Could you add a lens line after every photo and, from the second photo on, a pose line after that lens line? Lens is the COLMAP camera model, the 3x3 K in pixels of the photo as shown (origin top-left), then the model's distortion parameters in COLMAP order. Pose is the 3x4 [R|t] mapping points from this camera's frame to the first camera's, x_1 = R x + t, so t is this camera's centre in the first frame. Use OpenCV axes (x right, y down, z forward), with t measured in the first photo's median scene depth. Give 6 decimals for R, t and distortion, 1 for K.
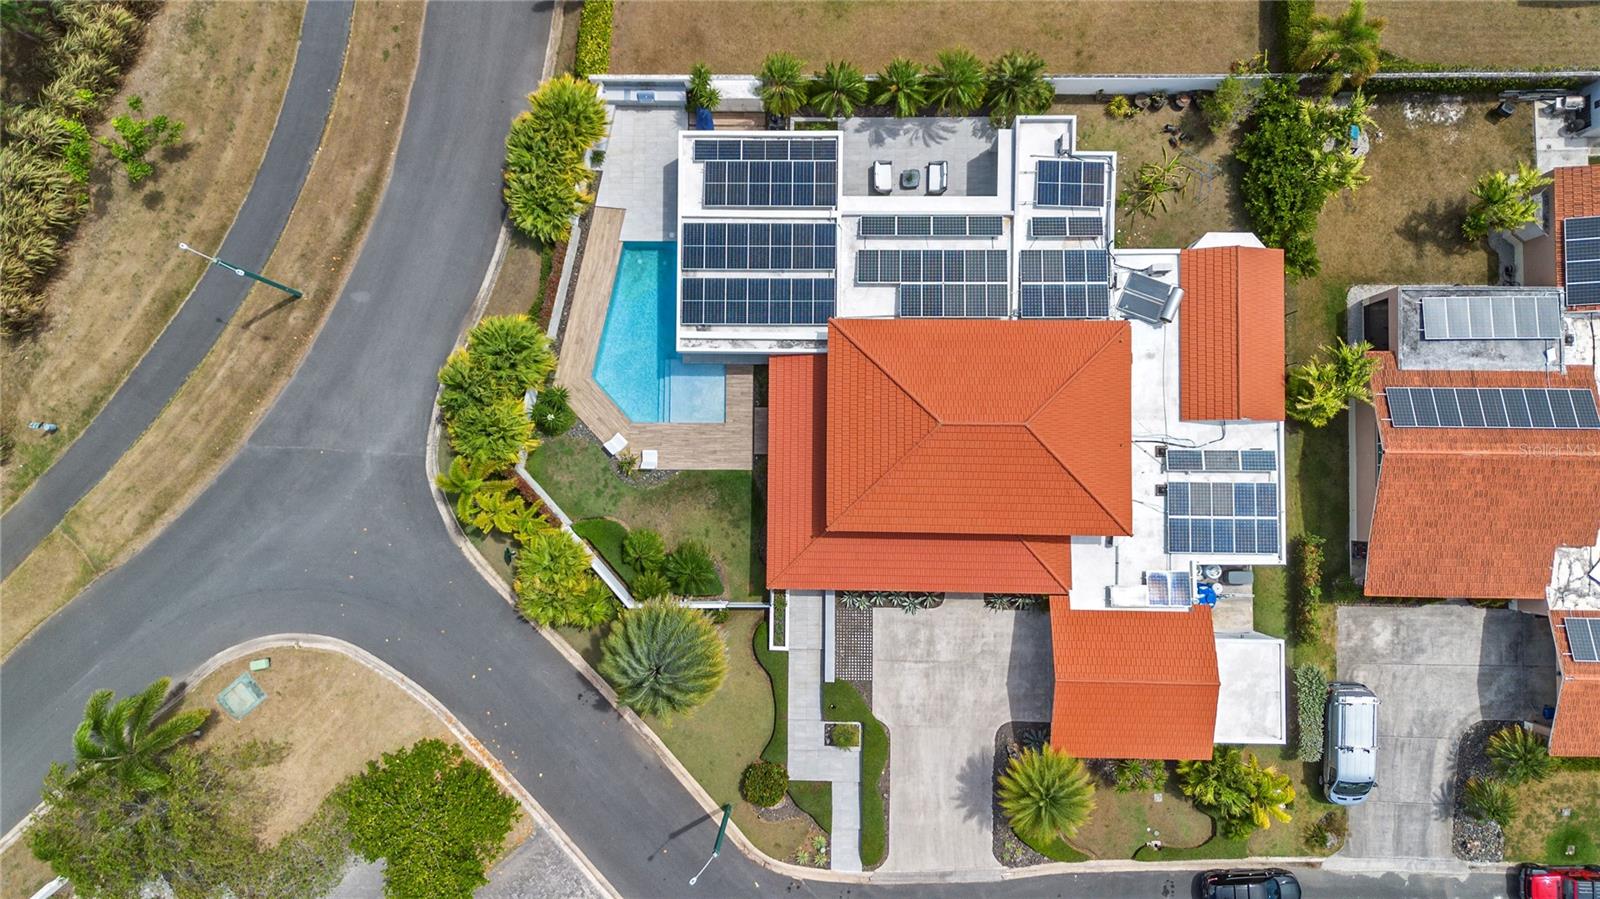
lens RADIAL K [[1130.1, 0, 793.1], [0, 1130.1, 448.3], [0, 0, 1]] dist [0.074098, -0.067856]
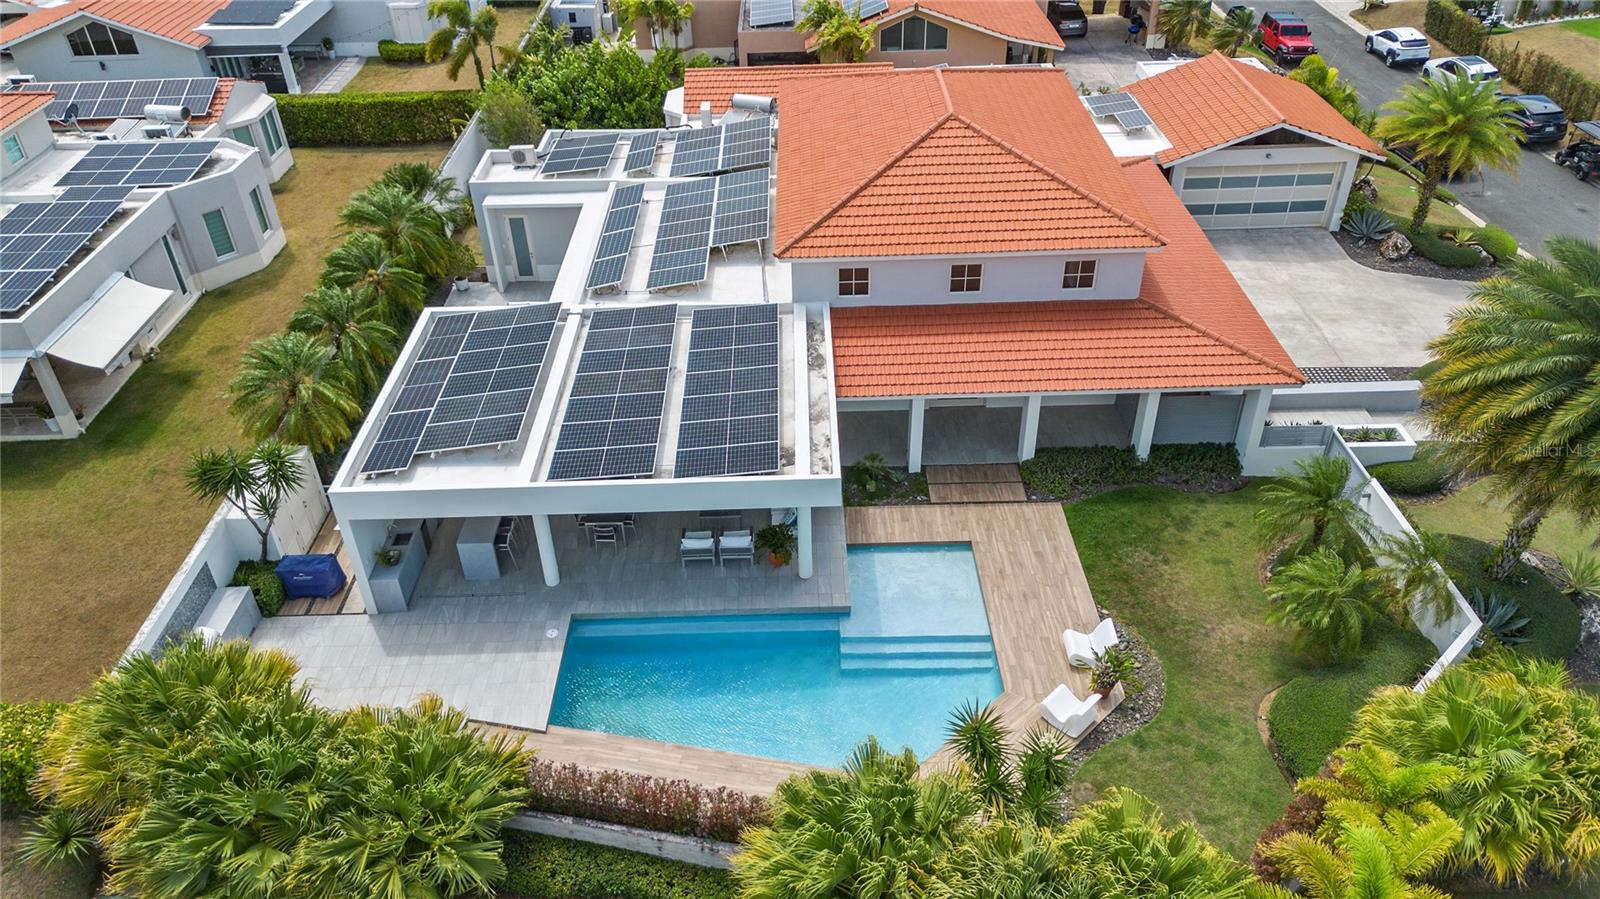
lens RADIAL K [[1130.1, 0, 793.1], [0, 1130.1, 448.3], [0, 0, 1]] dist [0.074098, -0.067856]
pose [[-0.016254, -0.560925, 0.827707, -0.432228], [0.999478, 0.013998, 0.029114, -0.112299], [-0.027917, 0.827748, 0.560405, 0.713383]]
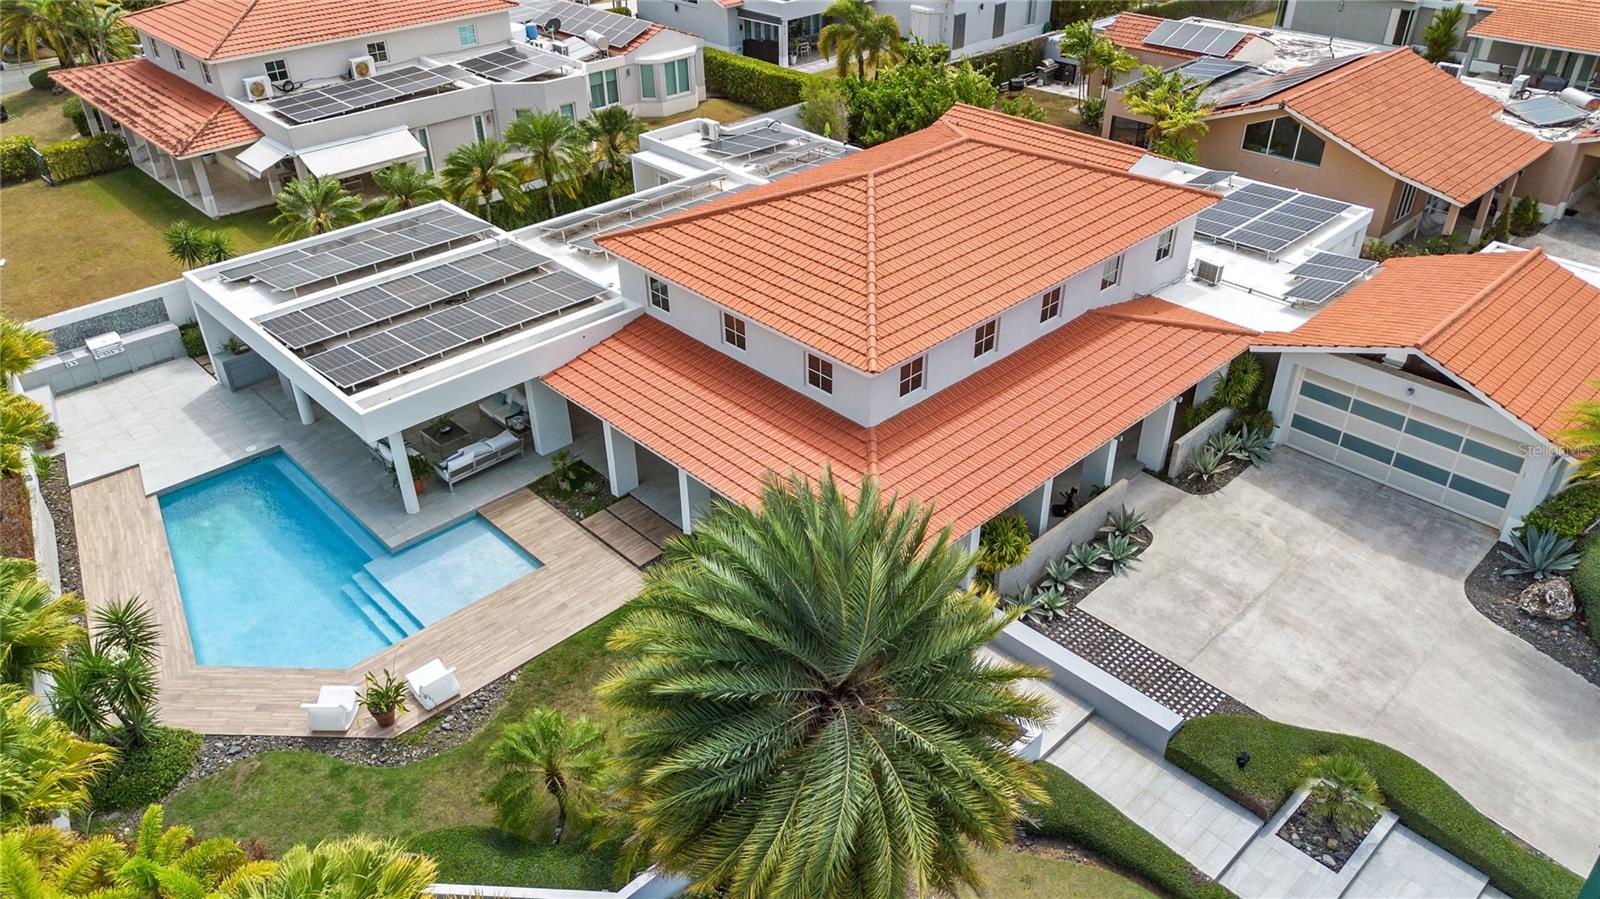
lens RADIAL K [[1117.4, 0, 793.4], [0, 1117.4, 448.8], [0, 0, 1]] dist [0.072592, -0.072025]
pose [[0.717471, -0.368518, 0.591127, -0.240199], [0.695335, 0.429772, -0.576026, 0.289301], [-0.041774, 0.824312, 0.564592, 0.710920]]
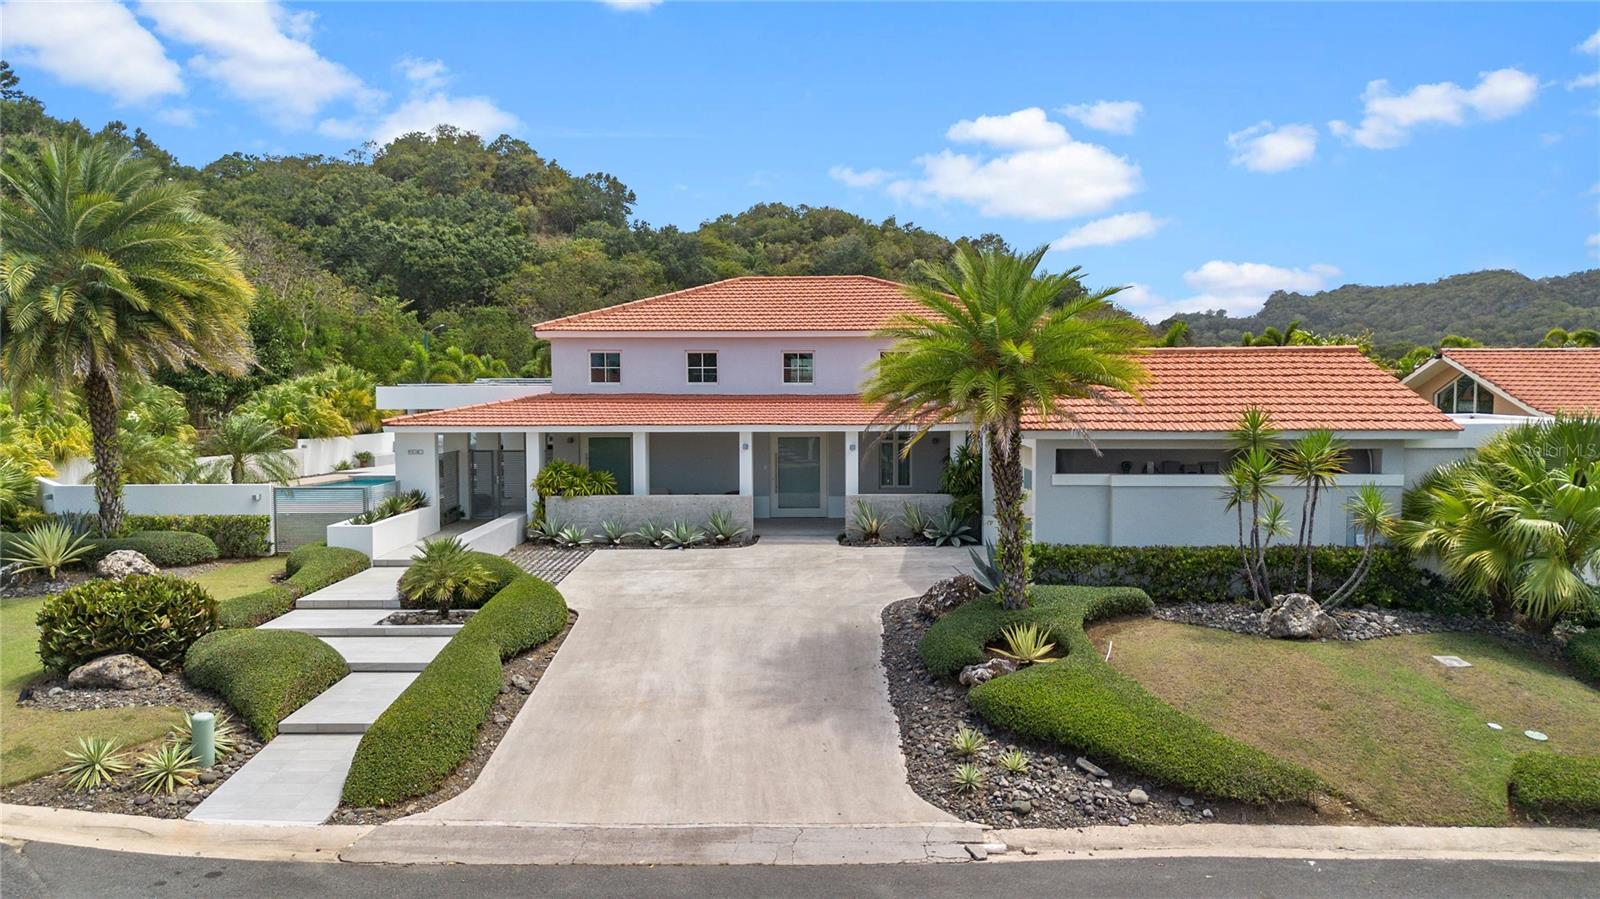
lens RADIAL K [[1117.4, 0, 793.4], [0, 1117.4, 448.8], [0, 0, 1]] dist [0.072592, -0.072025]
pose [[0.999708, 0.023862, -0.003681, 0.150359], [-0.006381, 0.114075, -0.993452, 0.582052], [-0.023286, 0.993186, 0.114194, 0.908581]]
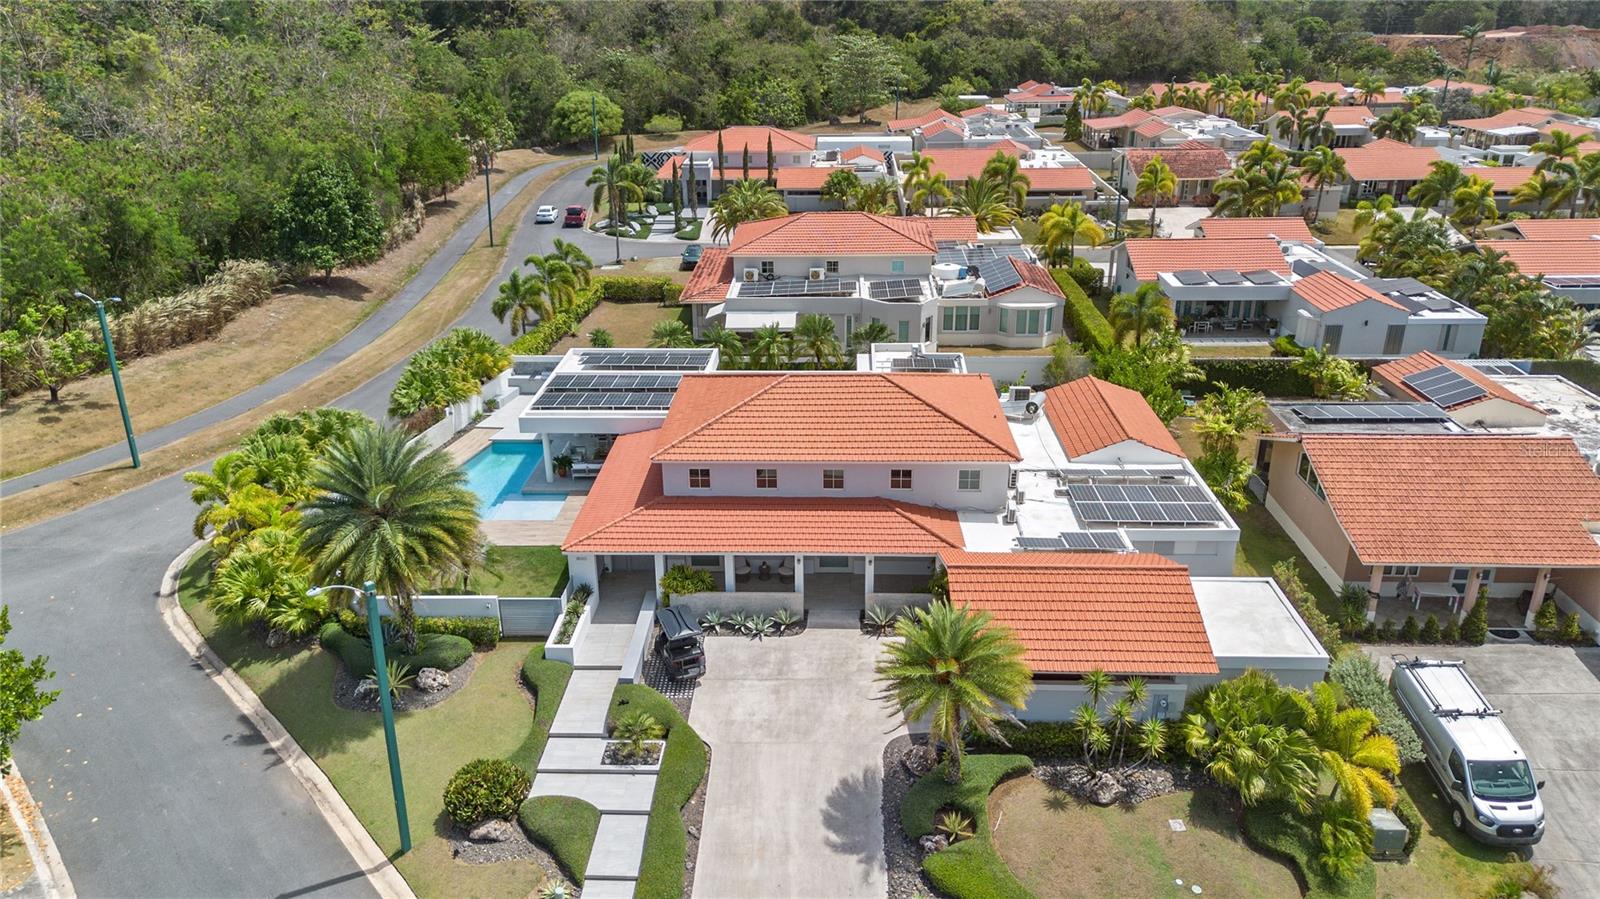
lens RADIAL K [[1130.1, 0, 793.1], [0, 1130.1, 448.3], [0, 0, 1]] dist [0.074098, -0.067856]
pose [[0.999510, 0.022491, -0.021791, 0.138591], [-0.029276, 0.424091, -0.905146, 0.731959], [-0.011116, 0.905340, 0.424542, 0.592456]]
